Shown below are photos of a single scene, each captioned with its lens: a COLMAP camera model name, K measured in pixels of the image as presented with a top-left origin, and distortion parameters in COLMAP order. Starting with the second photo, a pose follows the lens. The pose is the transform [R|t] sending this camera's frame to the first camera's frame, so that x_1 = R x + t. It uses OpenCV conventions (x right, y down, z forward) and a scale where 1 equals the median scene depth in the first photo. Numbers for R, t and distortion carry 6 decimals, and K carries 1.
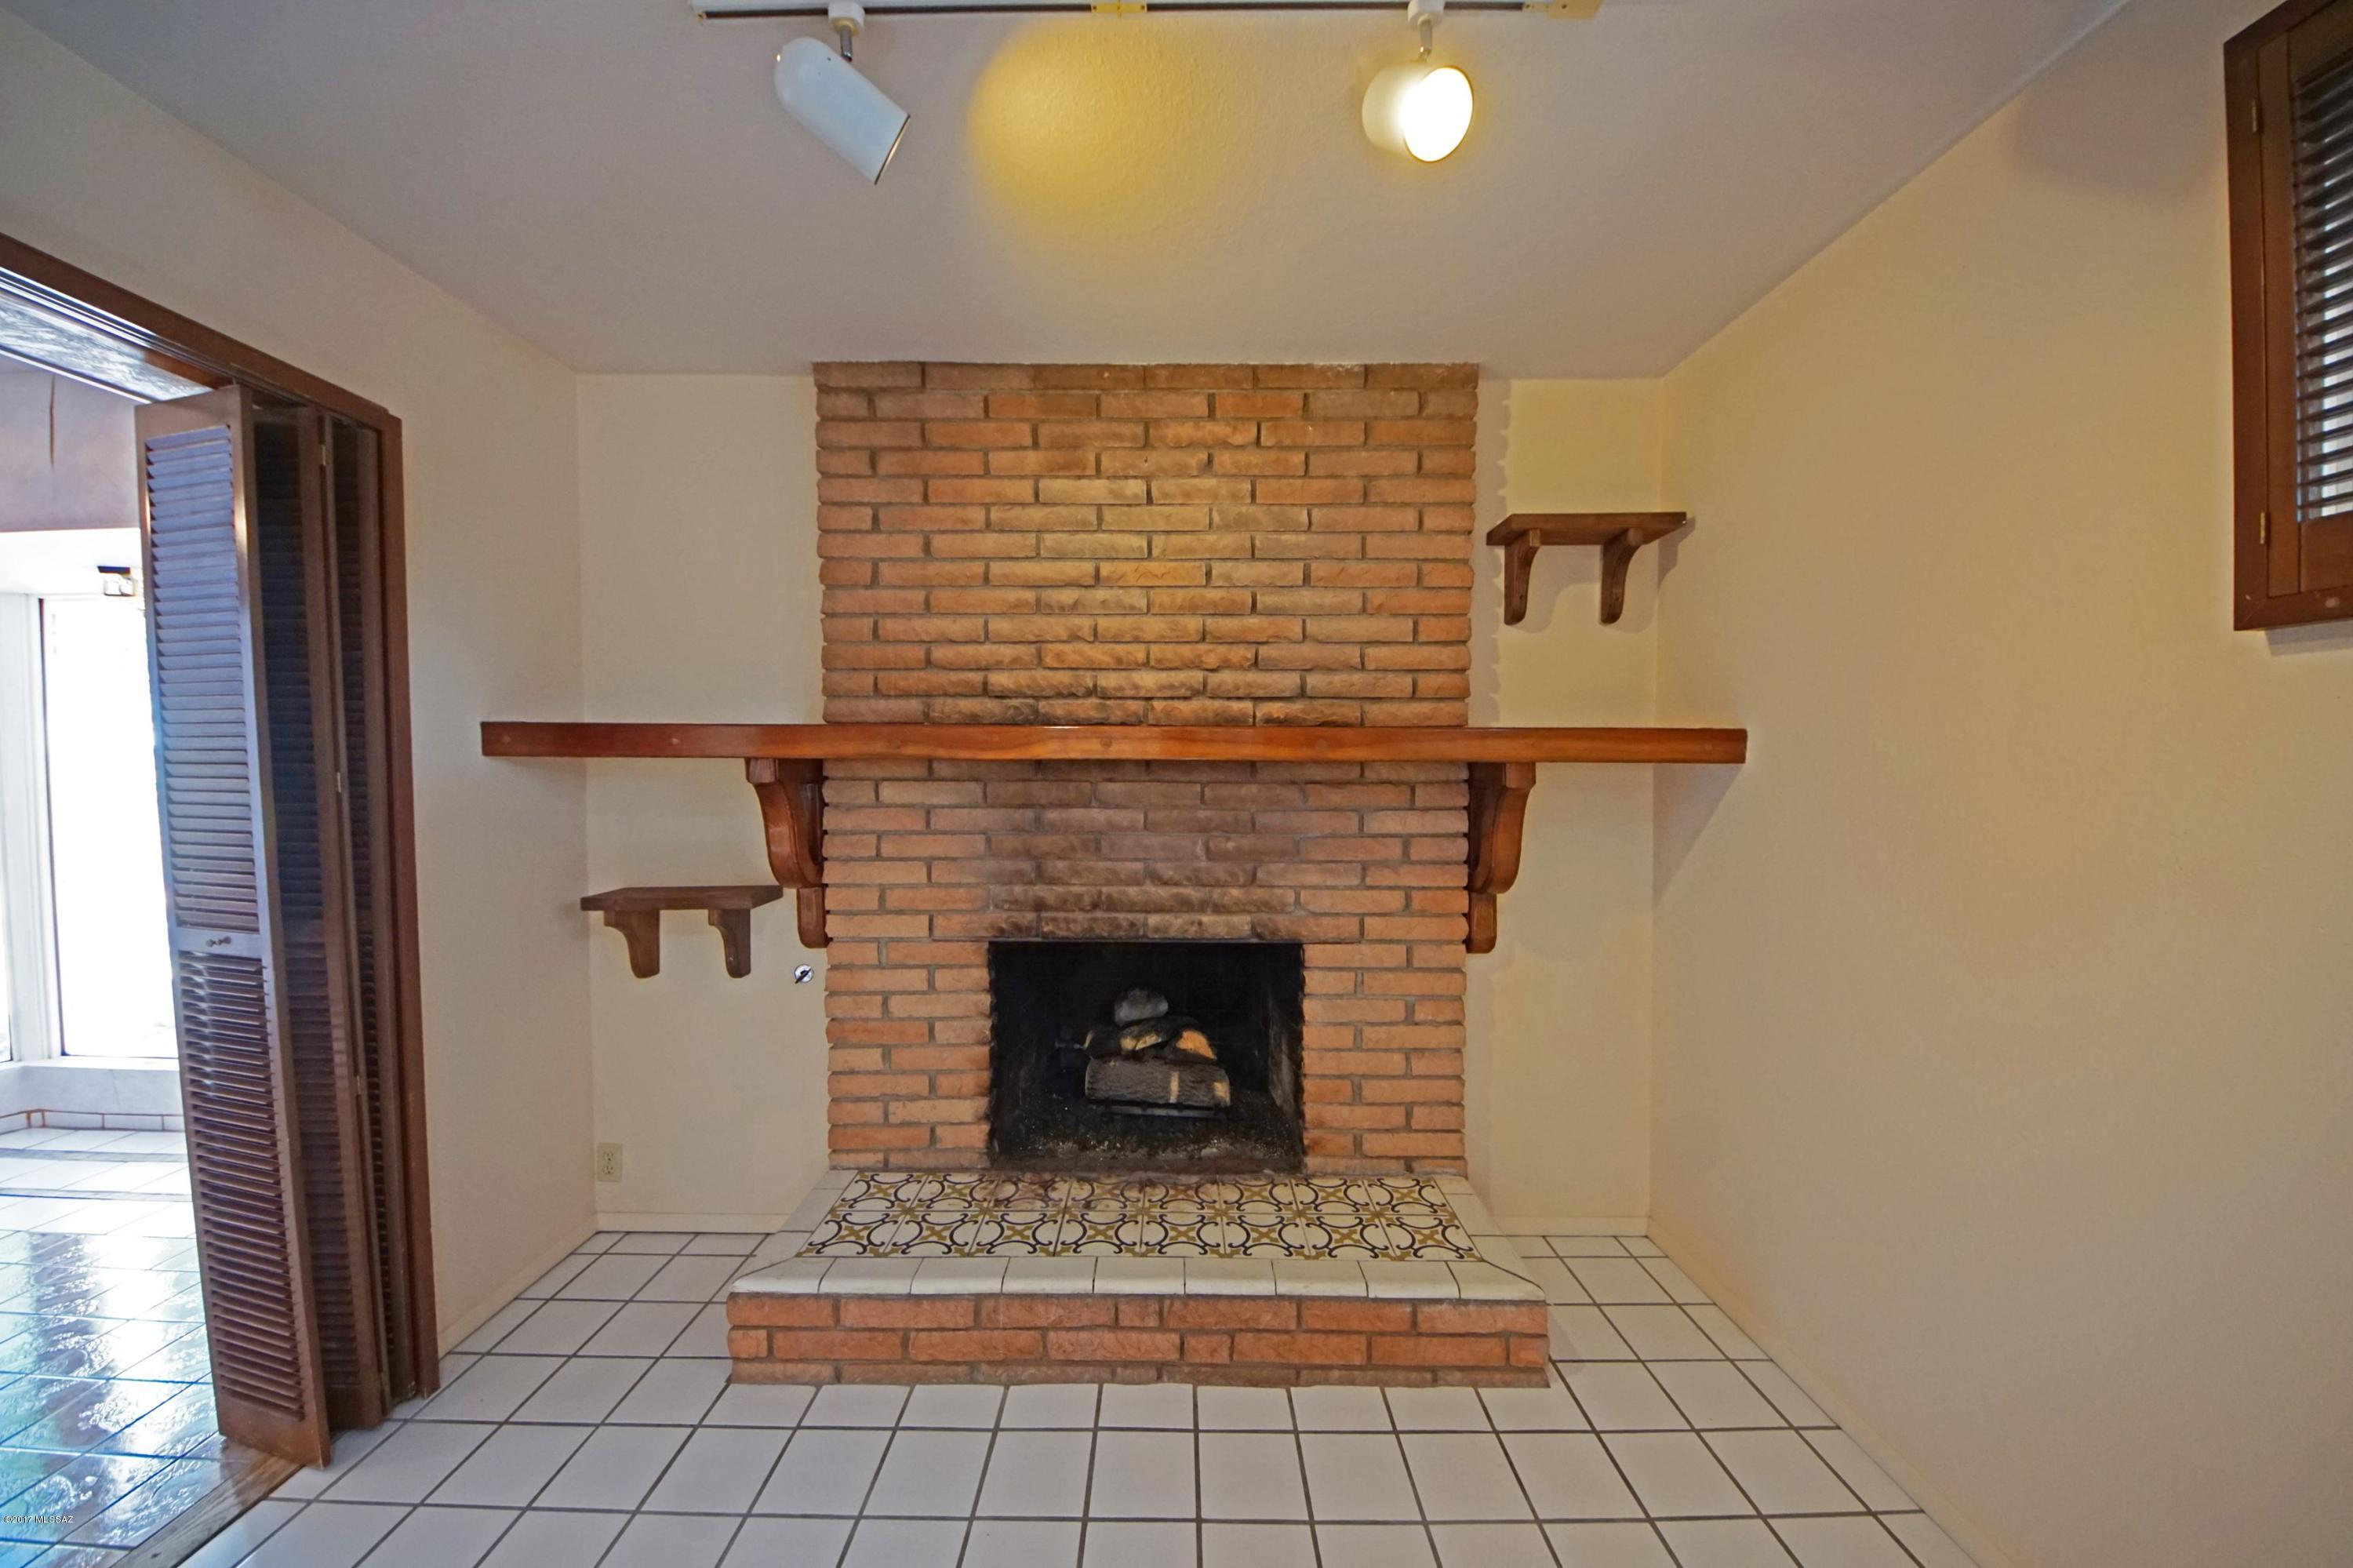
lens RADIAL K [[837.2, 0, 1176.6], [0, 837.2, 789.2], [0, 0, 1]] dist [0.017138, -0.000394]
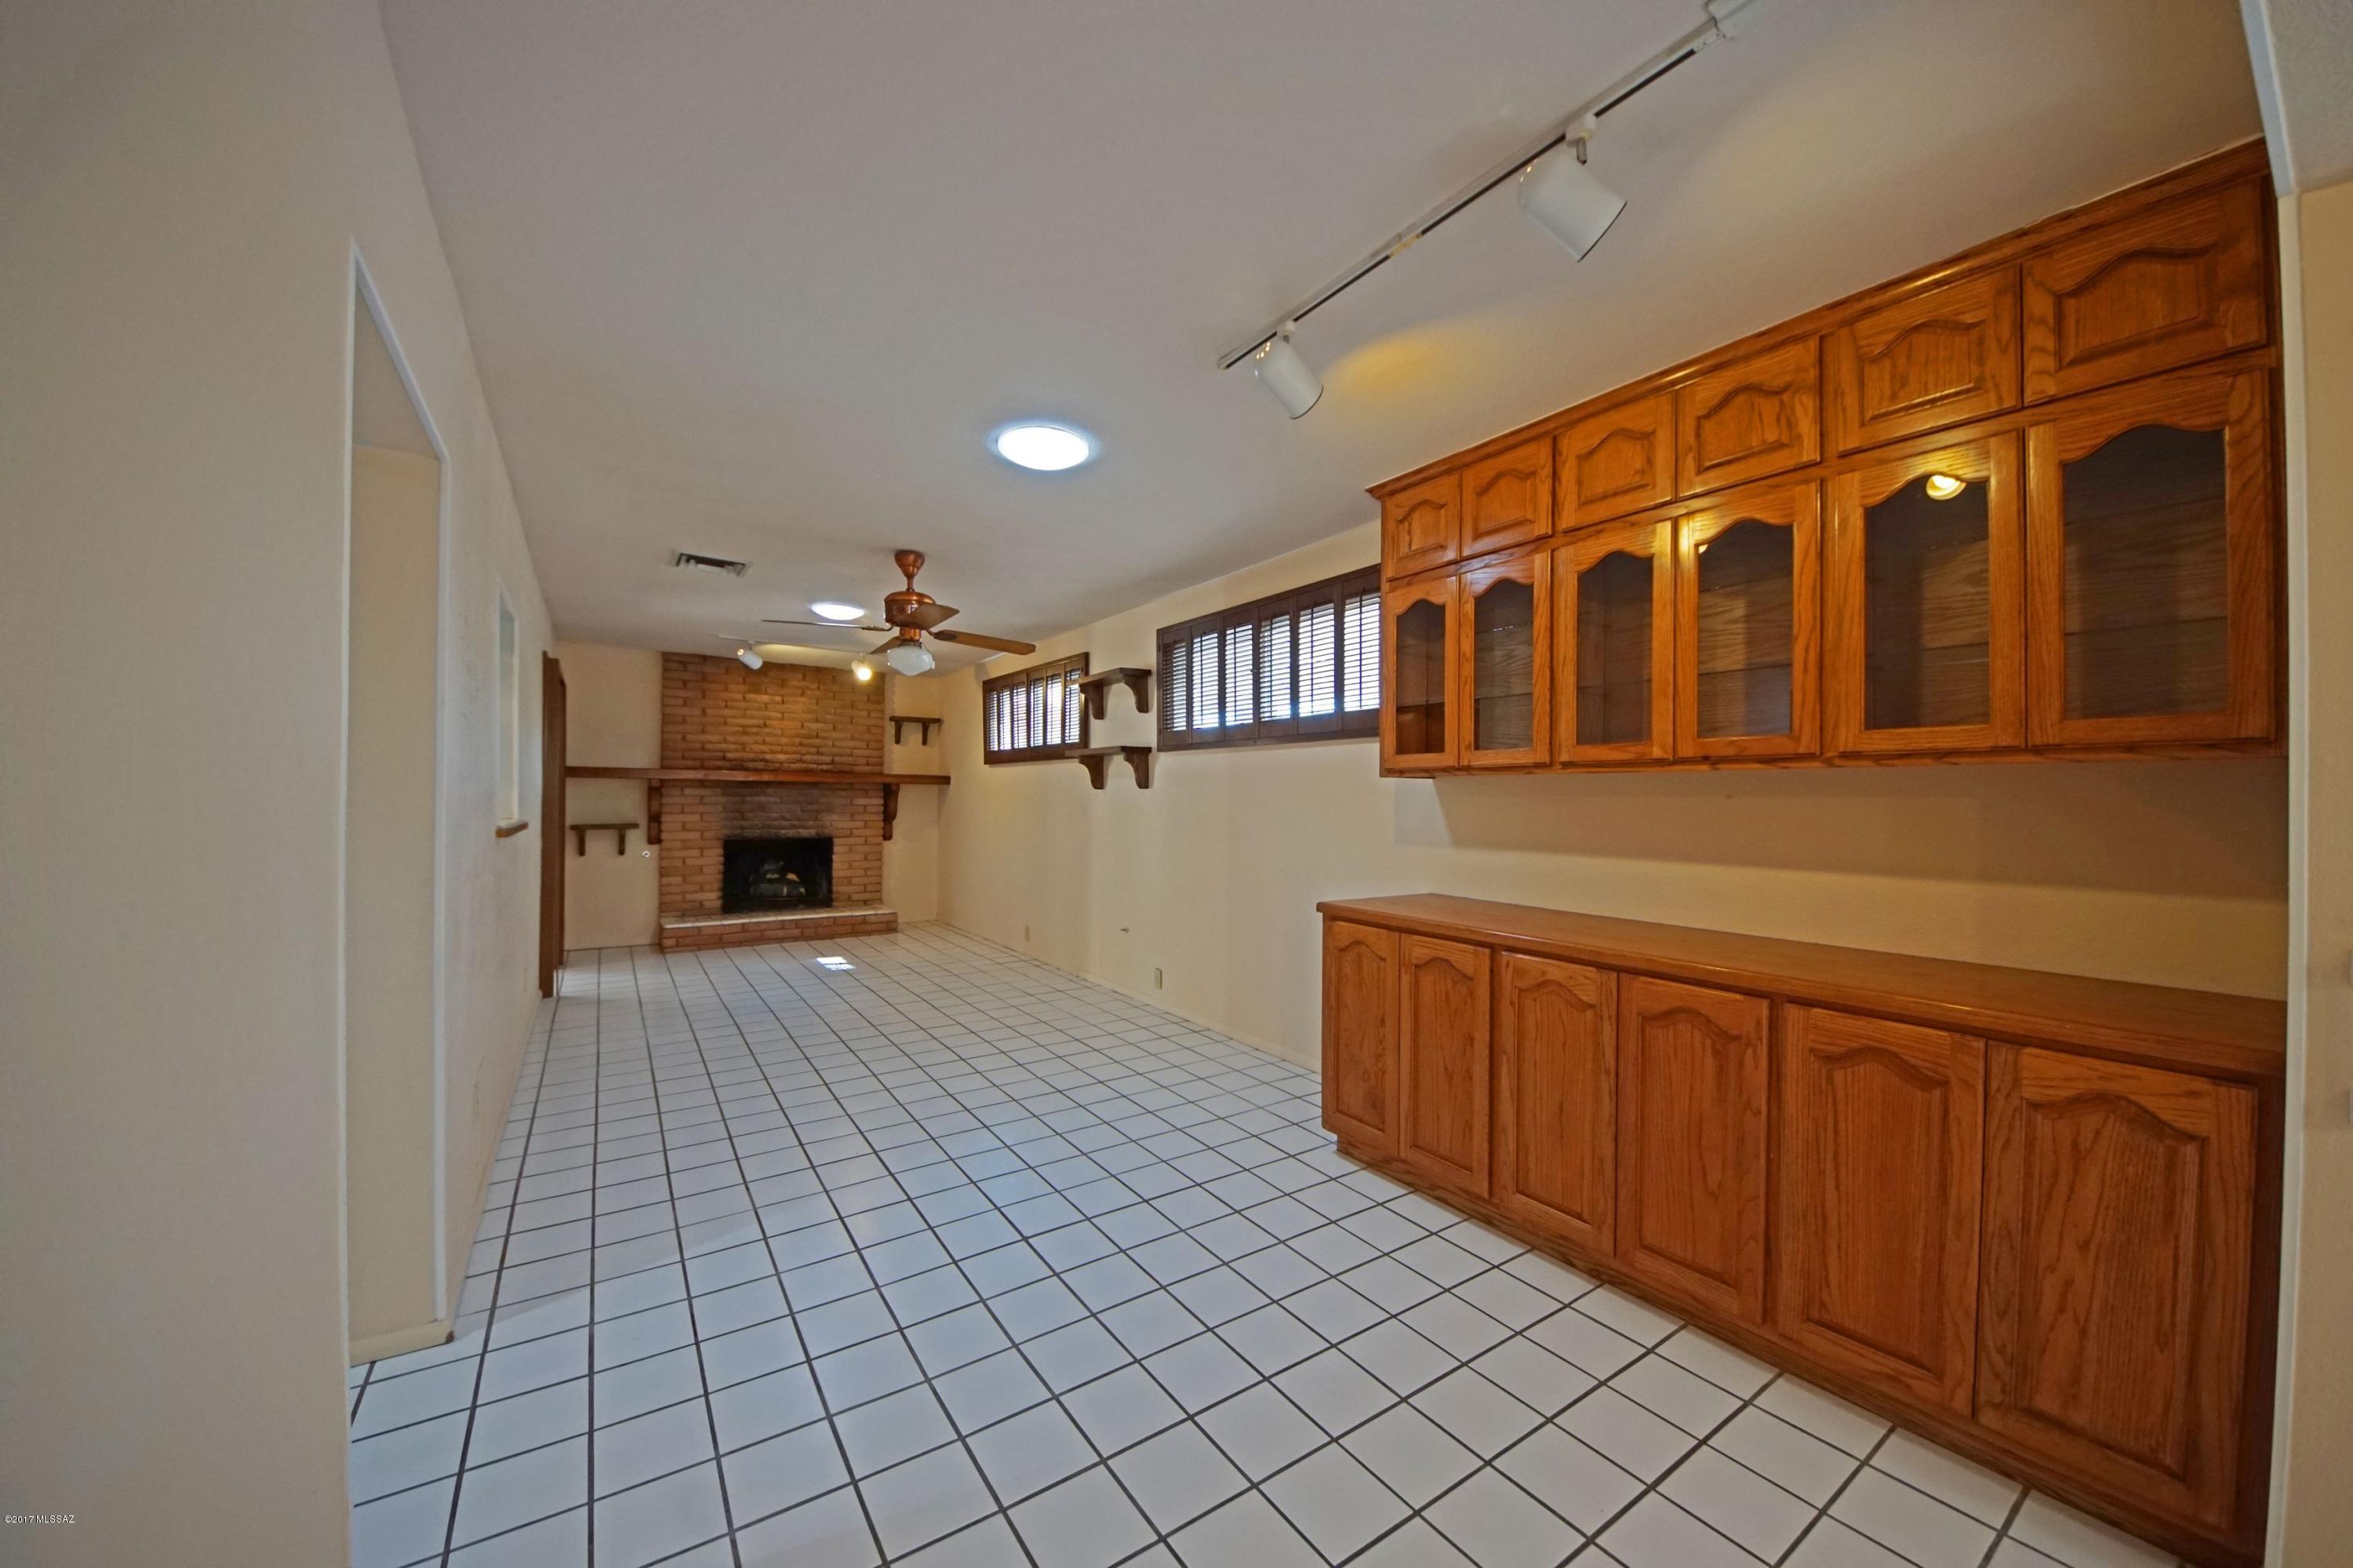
lens RADIAL K [[837.2, 0, 1189.7], [0, 837.2, 795.4], [0, 0, 1]] dist [0.017138, -0.000394]
pose [[0.823206, 0.005105, 0.567720, -0.578012], [0.008451, 0.999739, -0.021244, 0.100414], [-0.567680, 0.022286, 0.822947, -2.560350]]
